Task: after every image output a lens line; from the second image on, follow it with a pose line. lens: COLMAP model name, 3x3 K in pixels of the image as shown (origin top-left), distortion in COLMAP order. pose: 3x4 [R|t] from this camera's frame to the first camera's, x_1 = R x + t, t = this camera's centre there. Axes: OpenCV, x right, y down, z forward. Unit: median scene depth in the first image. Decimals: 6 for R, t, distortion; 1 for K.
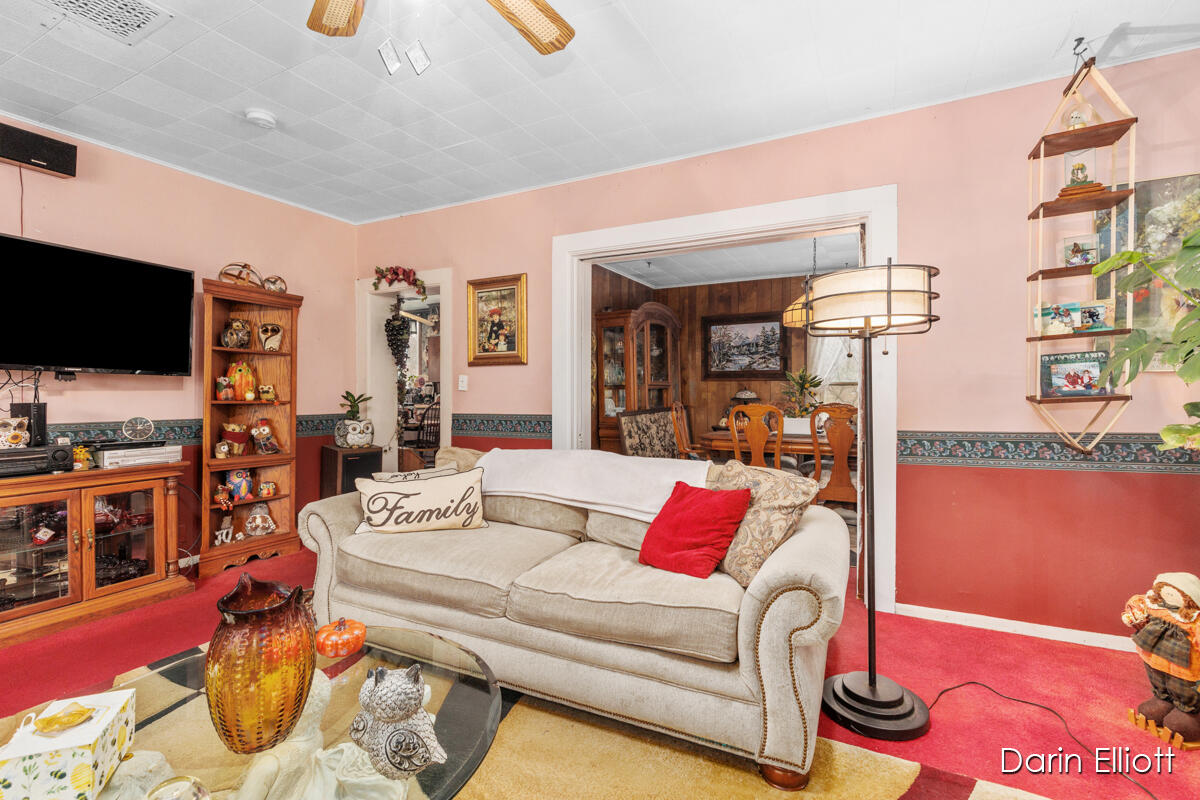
lens RADIAL K [[536.9, 0, 609.6], [0, 536.9, 397.0], [0, 0, 1]] dist [0.003686, -0.000153]
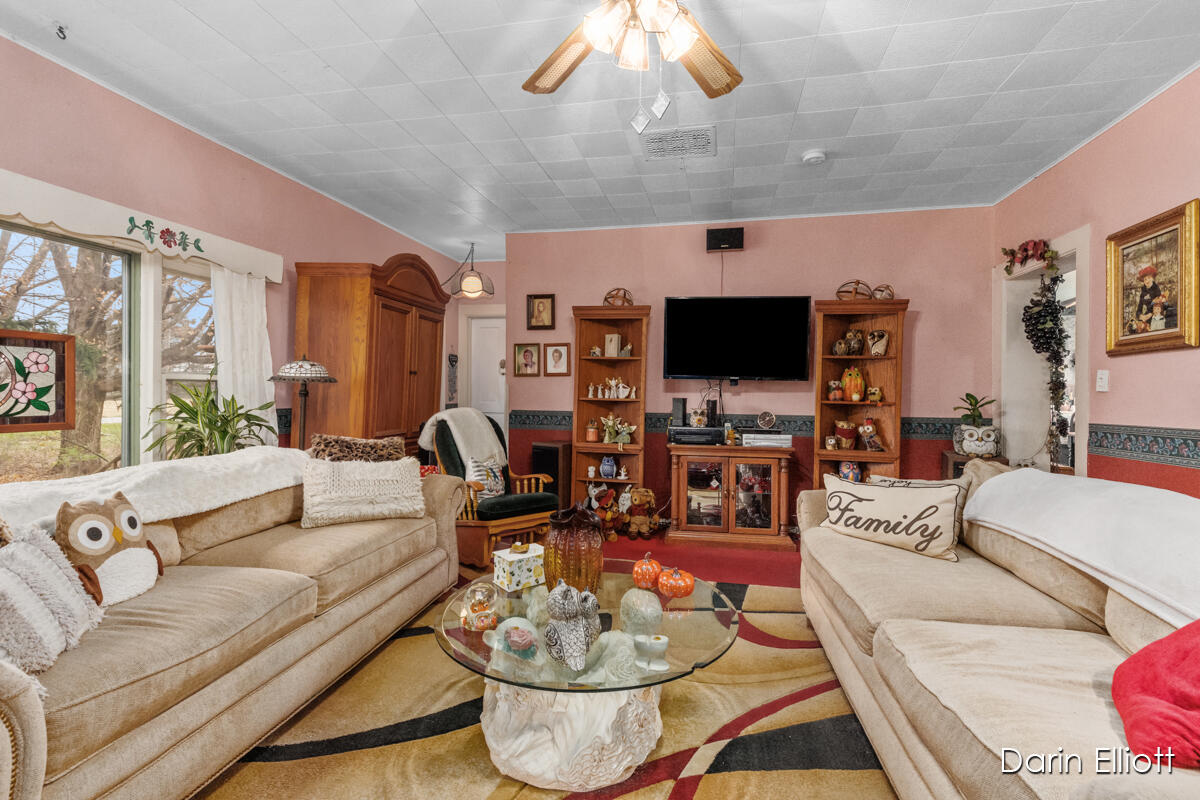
lens RADIAL K [[536.9, 0, 610.1], [0, 536.9, 397.0], [0, 0, 1]] dist [0.003686, -0.000153]
pose [[0.273332, 0.002931, -0.961915, 0.264963], [-0.015220, 0.999883, -0.001278, 0.006804], [0.961799, 0.014989, 0.273344, 0.200443]]
